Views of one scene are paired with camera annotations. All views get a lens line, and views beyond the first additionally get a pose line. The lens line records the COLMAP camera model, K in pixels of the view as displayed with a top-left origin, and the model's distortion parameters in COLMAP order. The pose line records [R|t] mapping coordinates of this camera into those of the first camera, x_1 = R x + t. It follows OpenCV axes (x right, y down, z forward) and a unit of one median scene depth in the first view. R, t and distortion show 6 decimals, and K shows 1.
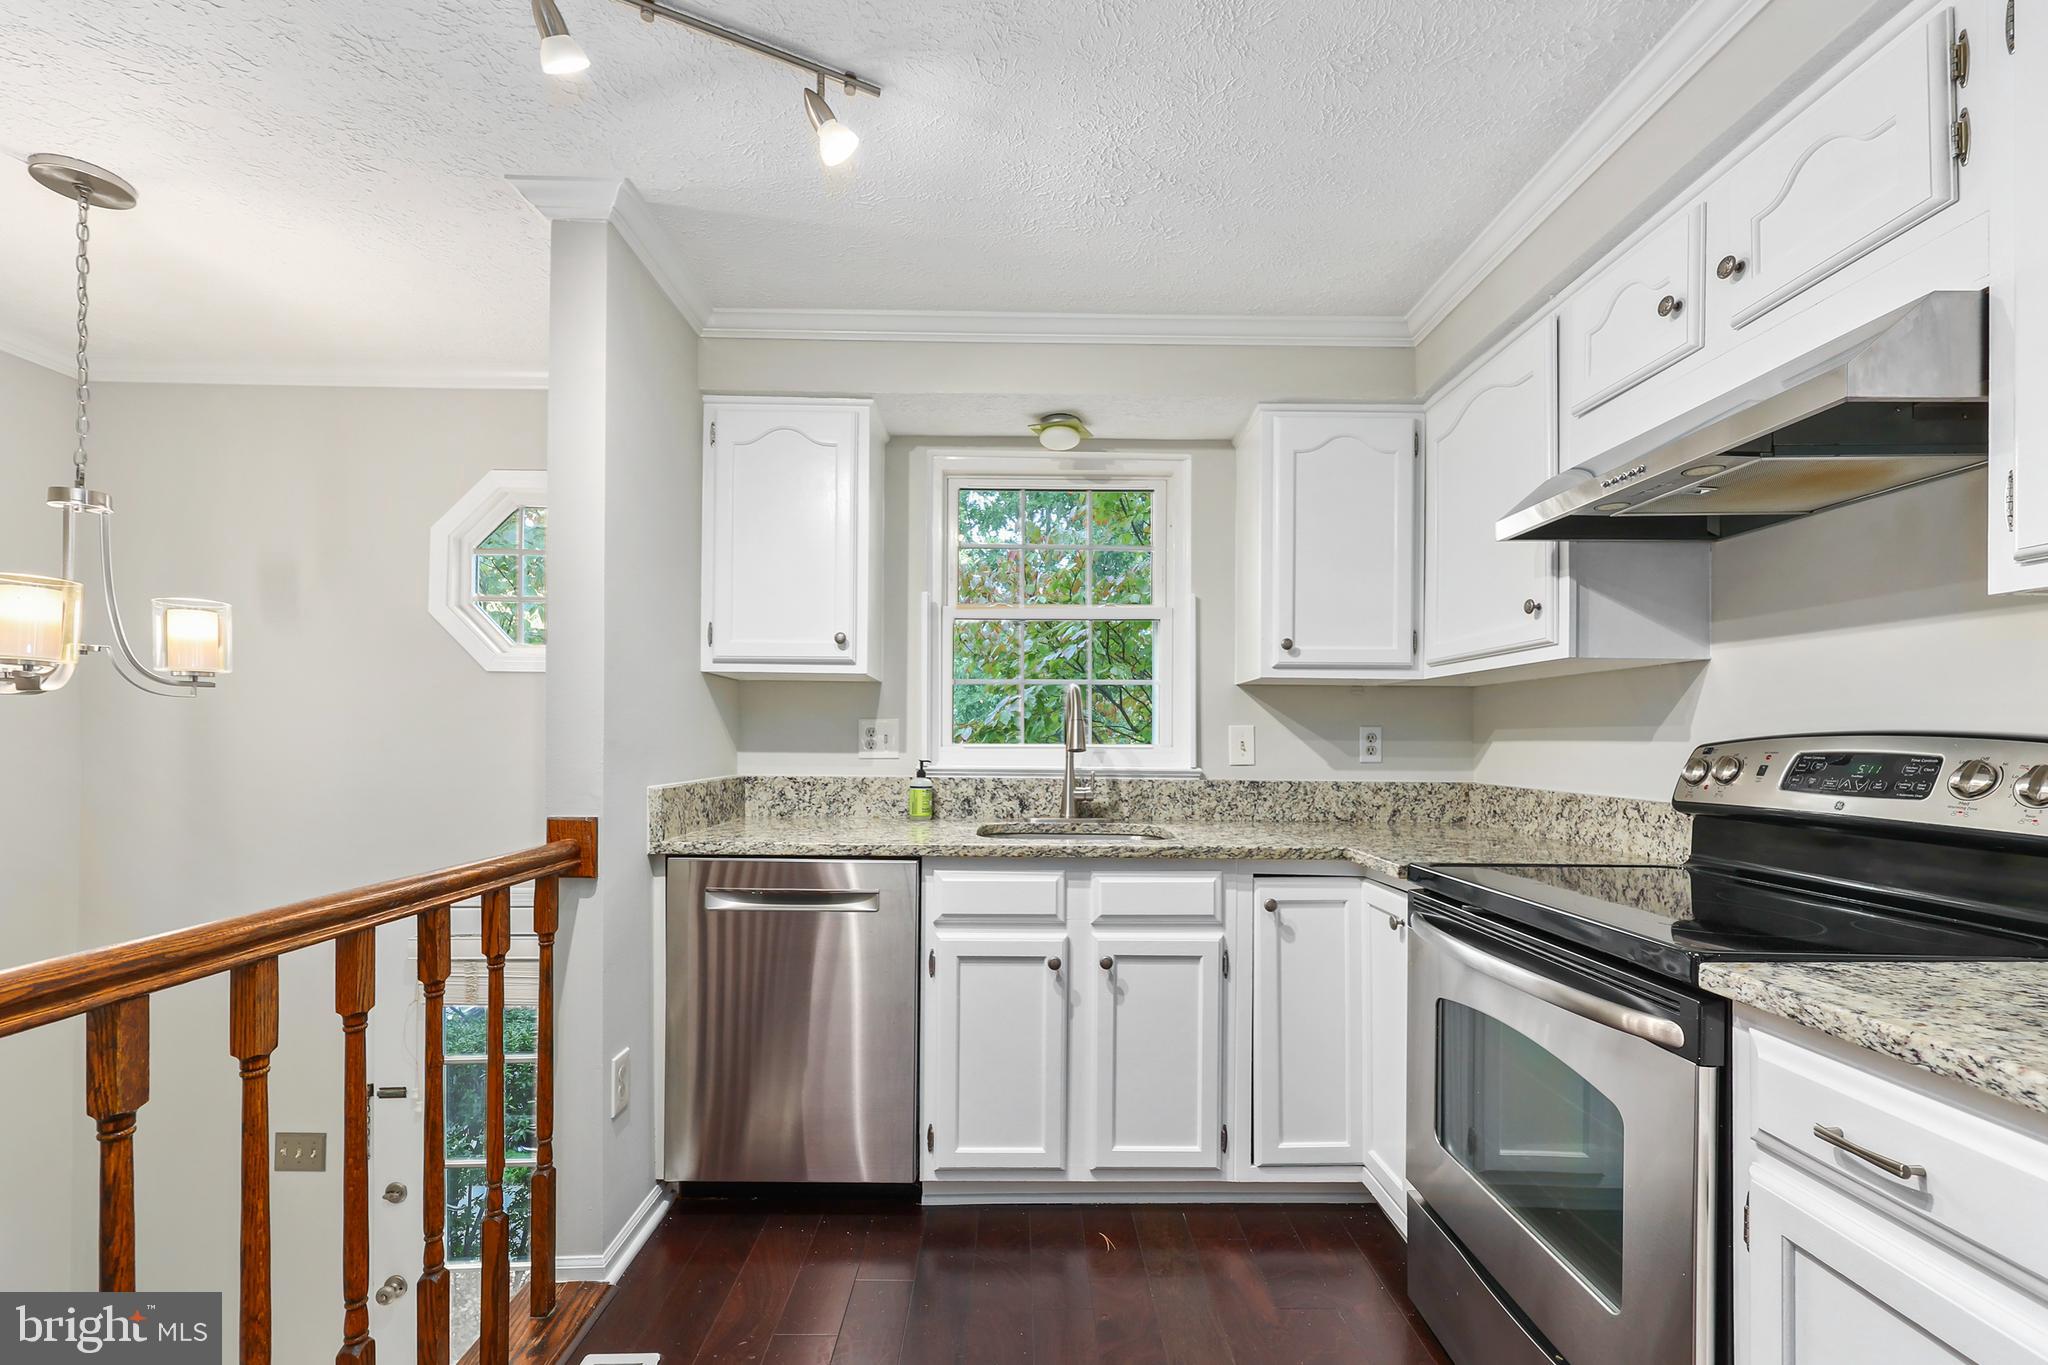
lens RADIAL K [[850.9, 0, 1023.7], [0, 850.9, 737.1], [0, 0, 1]] dist [0.000396, 0.000201]
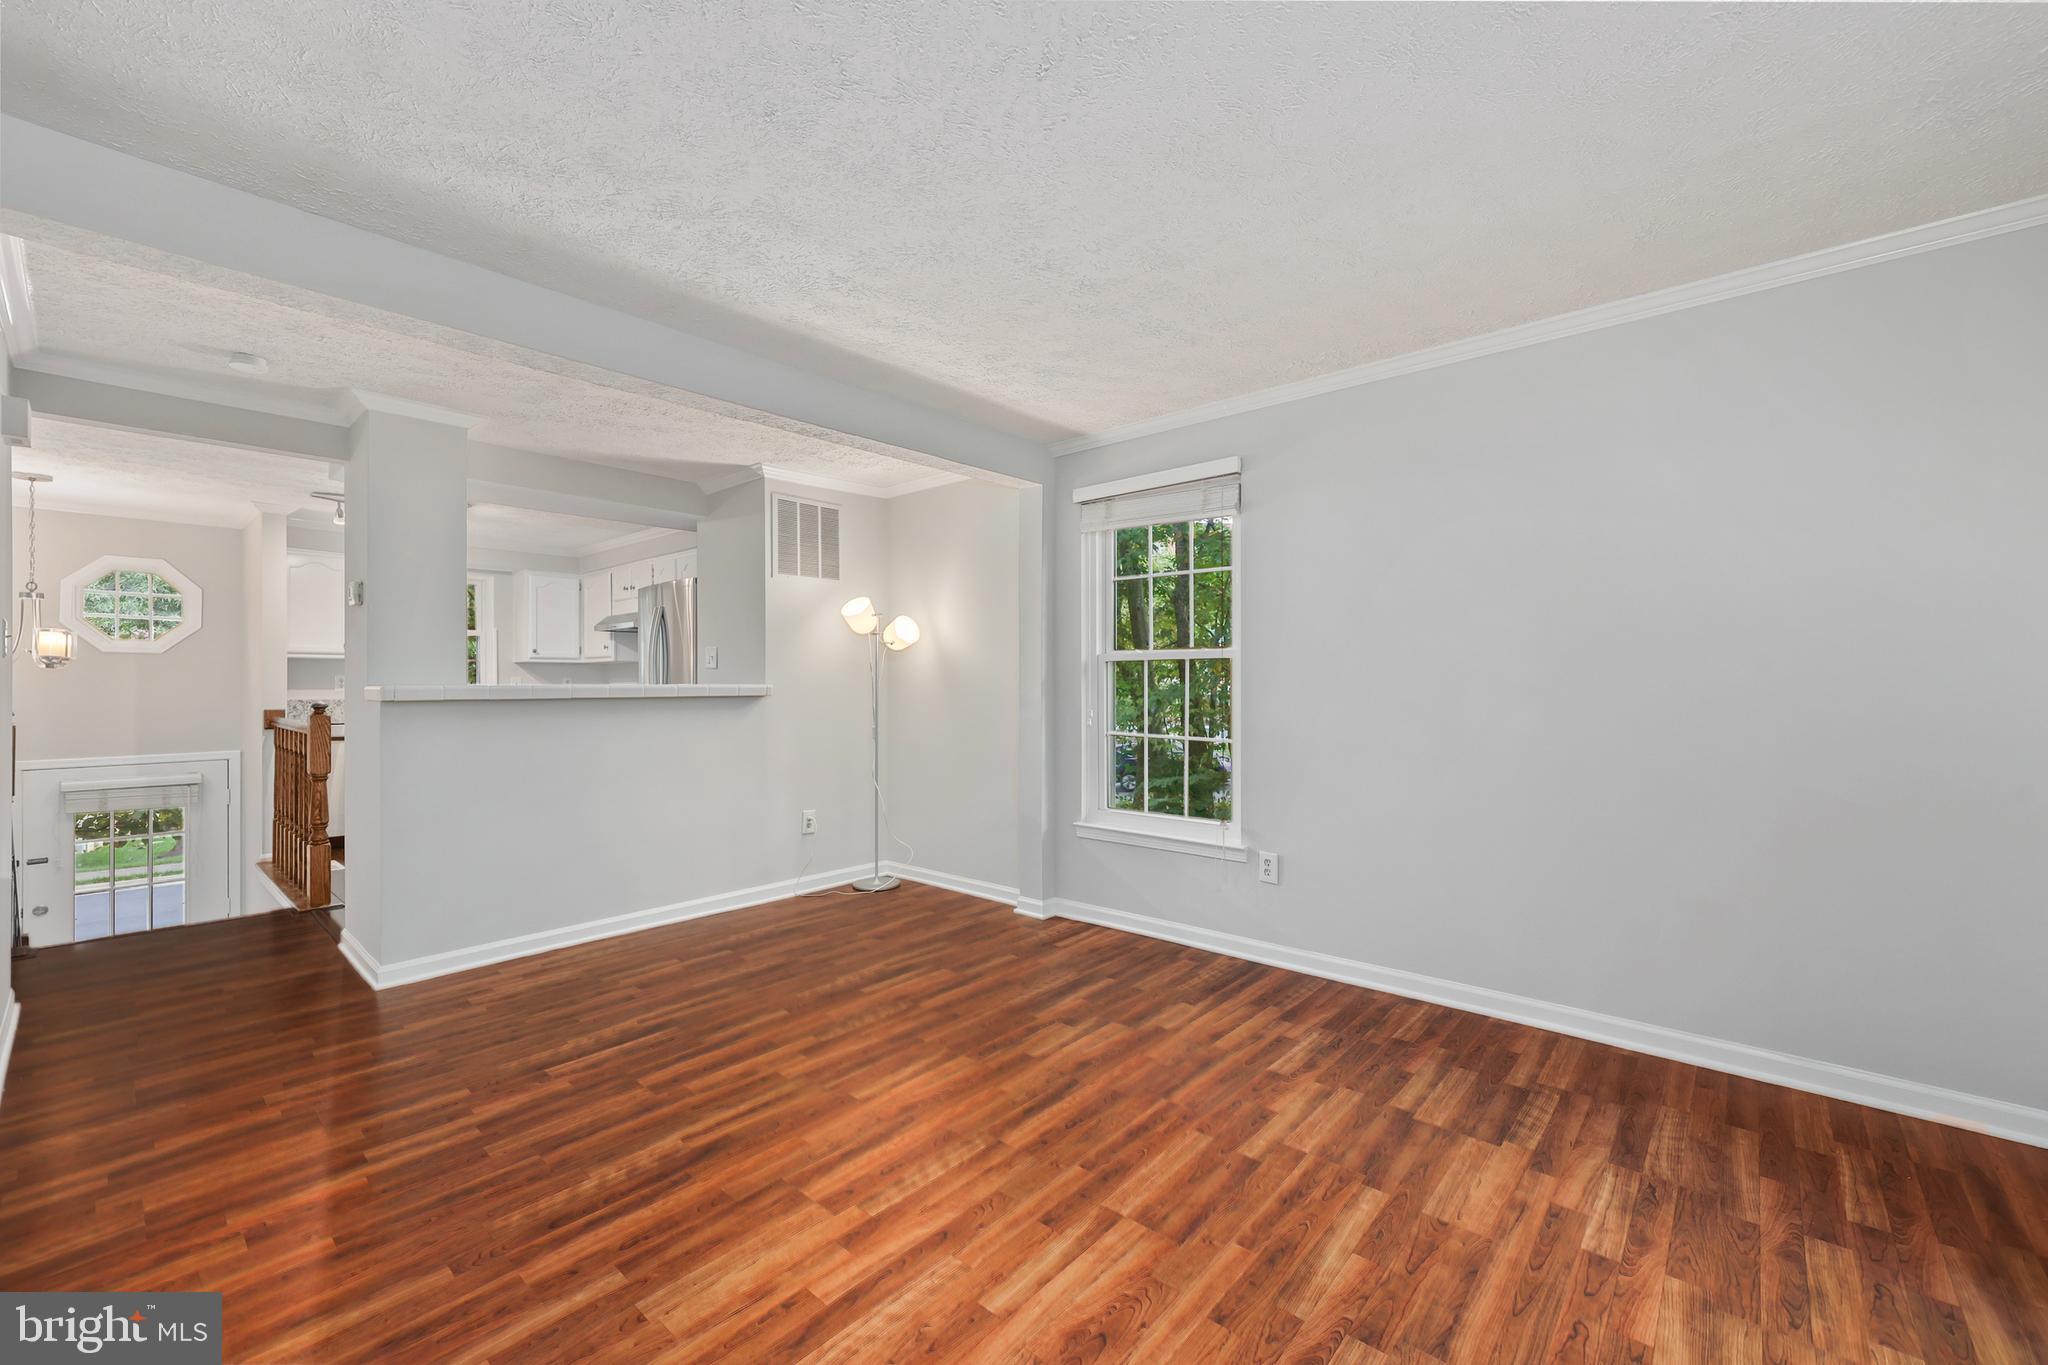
lens RADIAL K [[831.6, 0, 1034.0], [0, 831.6, 671.2], [0, 0, 1]] dist [0.001745, 0.000109]
pose [[0.668276, 0.001258, 0.743913, -0.779671], [0.006775, 0.999947, -0.007777, -0.001008], [-0.743883, 0.010238, 0.668232, -2.542299]]
